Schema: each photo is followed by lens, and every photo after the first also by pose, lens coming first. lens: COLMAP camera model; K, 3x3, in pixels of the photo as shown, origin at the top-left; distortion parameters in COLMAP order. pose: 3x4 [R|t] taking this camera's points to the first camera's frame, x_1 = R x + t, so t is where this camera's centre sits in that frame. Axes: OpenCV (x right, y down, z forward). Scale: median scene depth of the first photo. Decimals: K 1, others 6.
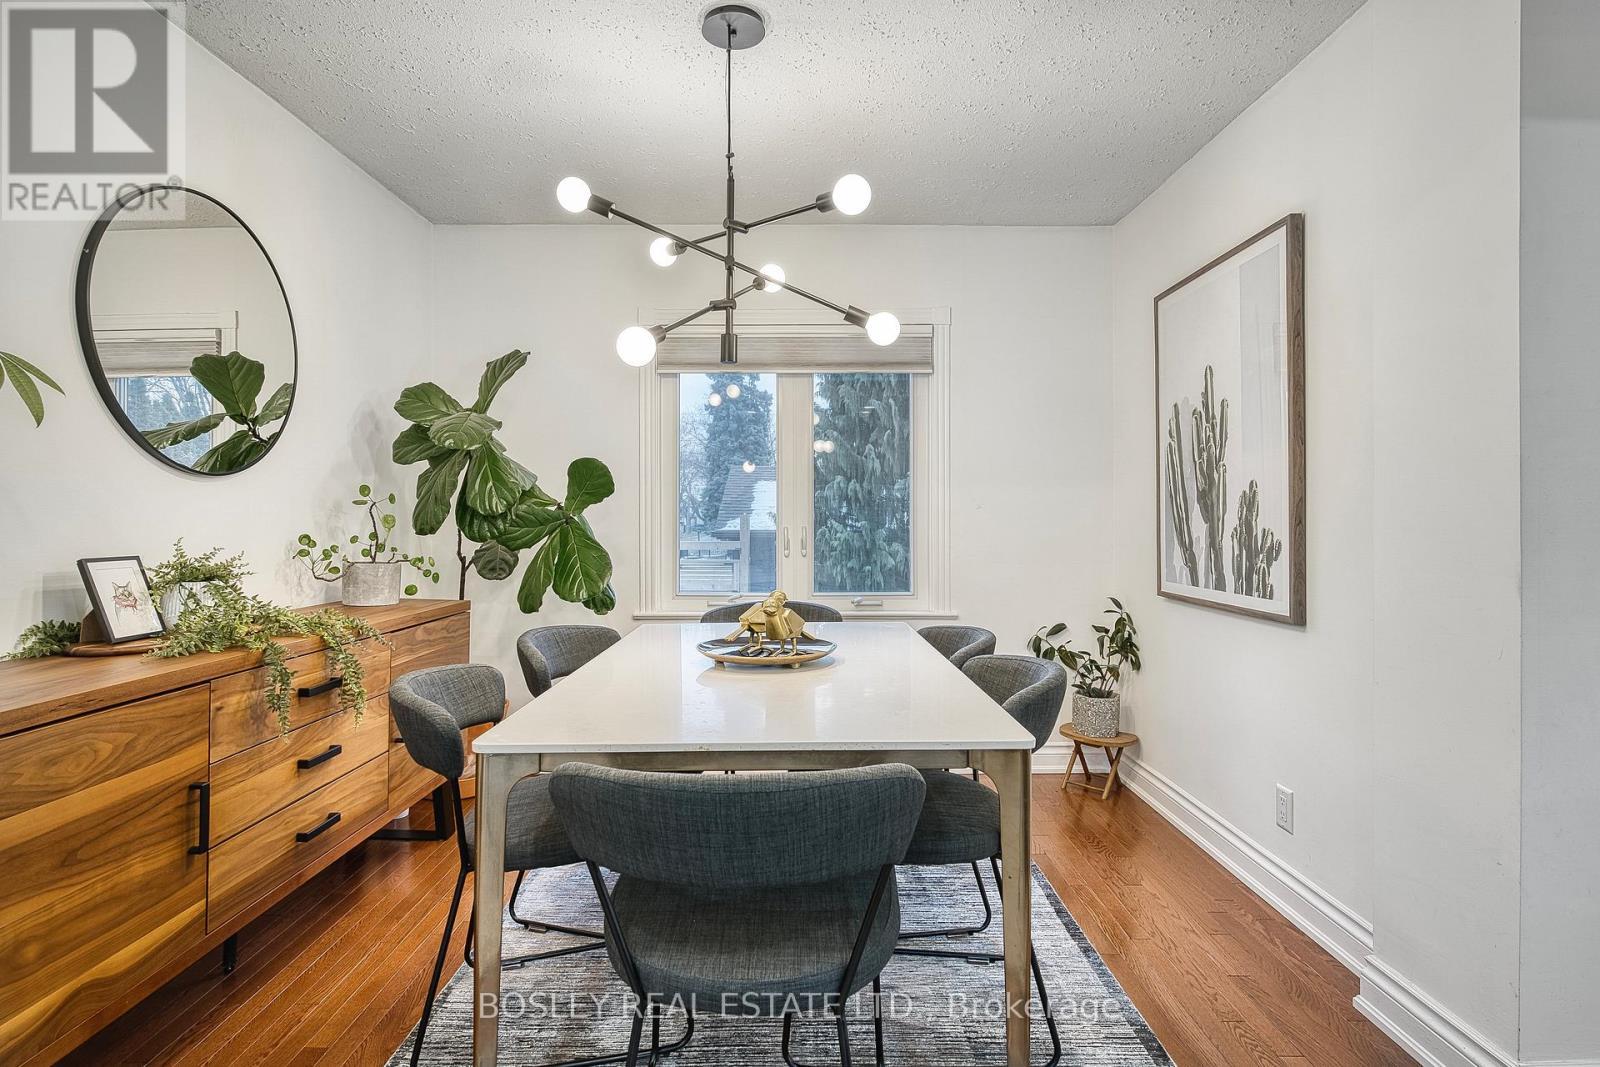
lens RADIAL K [[814.3, 0, 803.7], [0, 814.3, 555.6], [0, 0, 1]] dist [-0.010405, 0.002046]
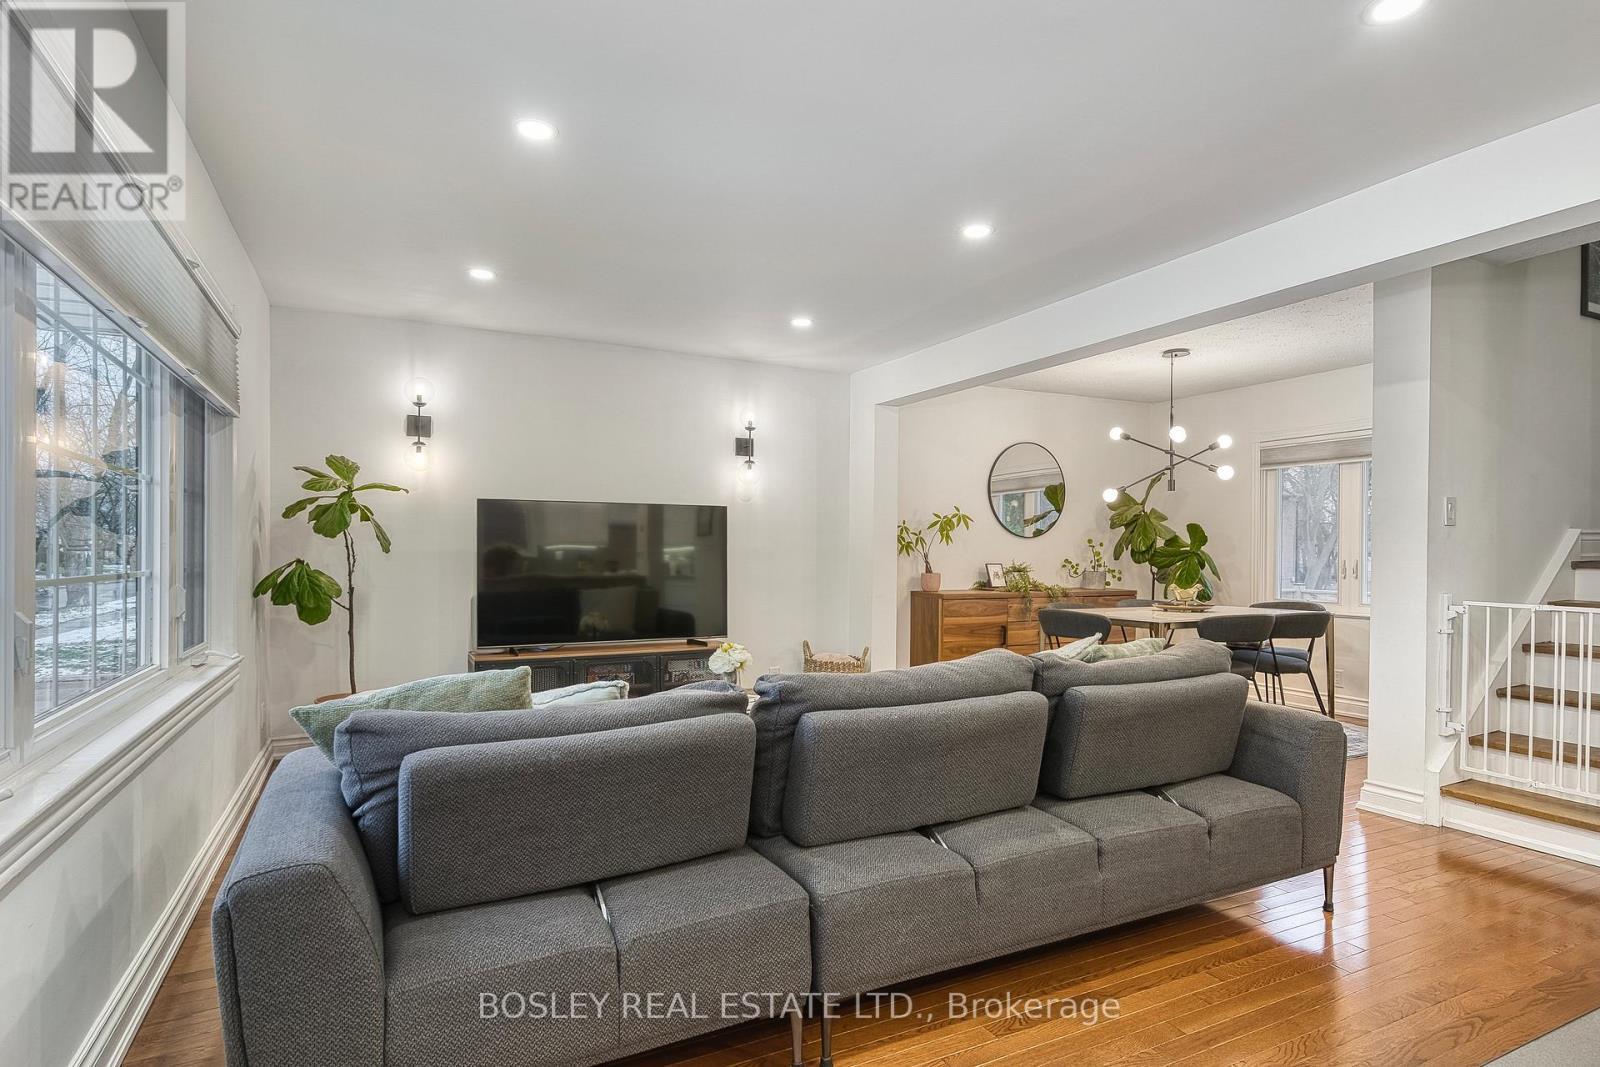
lens RADIAL K [[841.3, 0, 793.3], [0, 841.3, 525.2], [0, 0, 1]] dist [-0.001785, 0.000575]
pose [[0.457372, -0.027855, -0.888839, 1.647618], [-0.042515, 0.997681, -0.053143, 0.054991], [0.888258, 0.062095, 0.455128, -1.192496]]
